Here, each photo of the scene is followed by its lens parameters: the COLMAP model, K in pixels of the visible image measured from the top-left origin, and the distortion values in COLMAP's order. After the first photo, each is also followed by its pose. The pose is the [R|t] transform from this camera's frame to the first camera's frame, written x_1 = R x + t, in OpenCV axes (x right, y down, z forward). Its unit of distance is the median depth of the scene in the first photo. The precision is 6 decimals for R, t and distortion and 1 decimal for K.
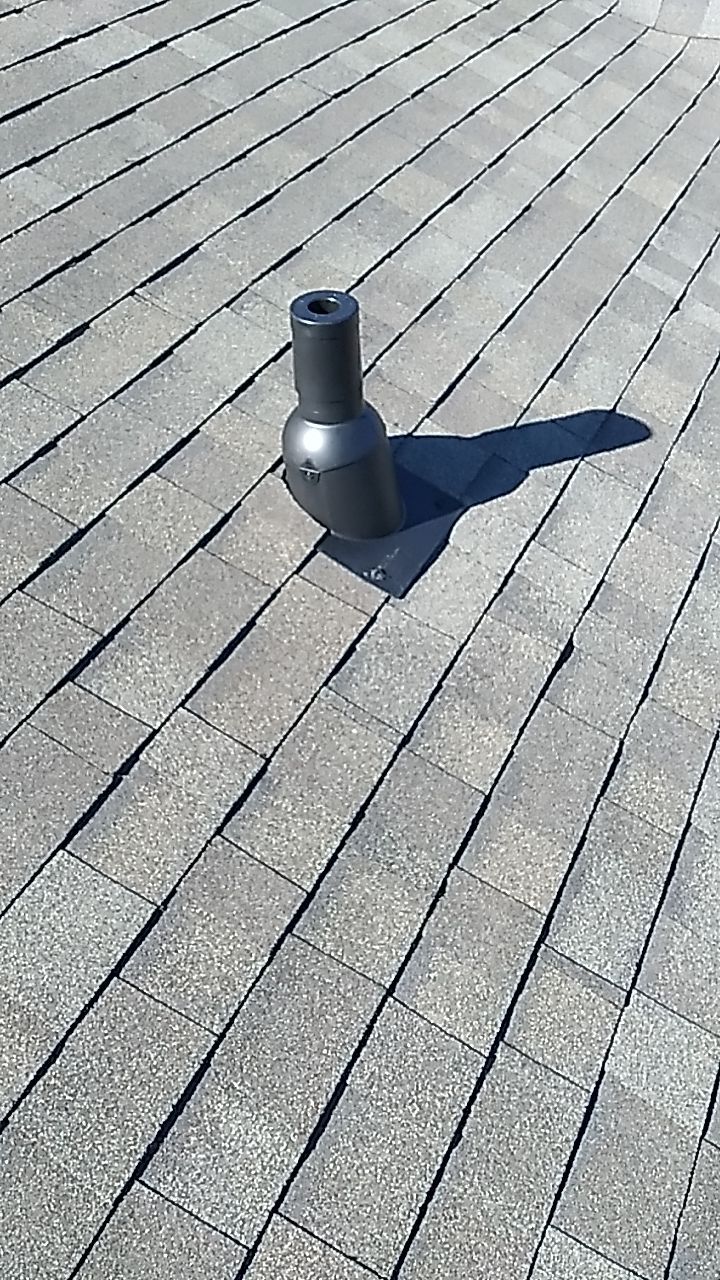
lens RADIAL K [[1007.6, 0, 360.0], [0, 1007.6, 640.0], [0, 0, 1]] dist [0.009617, -0.060945]
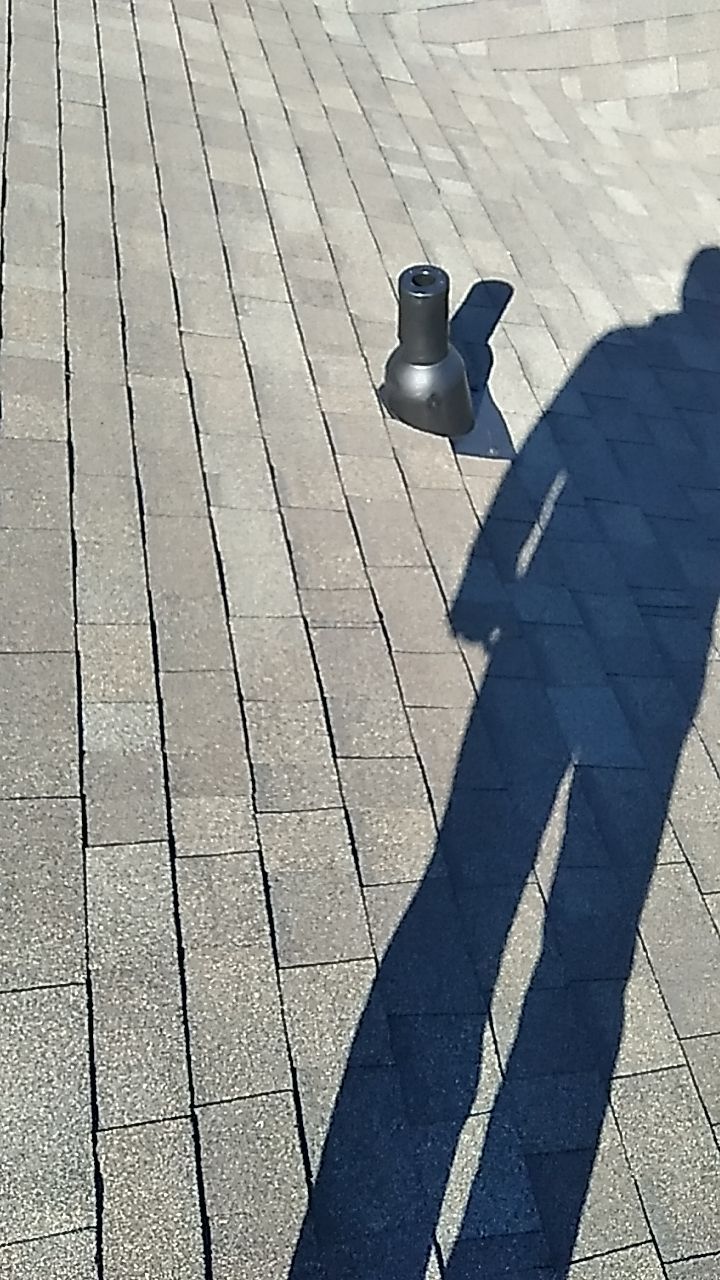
lens RADIAL K [[1007.6, 0, 360.0], [0, 1007.6, 640.0], [0, 0, 1]] dist [0.009617, -0.060945]
pose [[0.778160, -0.500644, 0.379238, -0.743265], [0.454825, 0.865601, 0.209450, -0.205229], [-0.433129, 0.009502, 0.901282, -0.142968]]
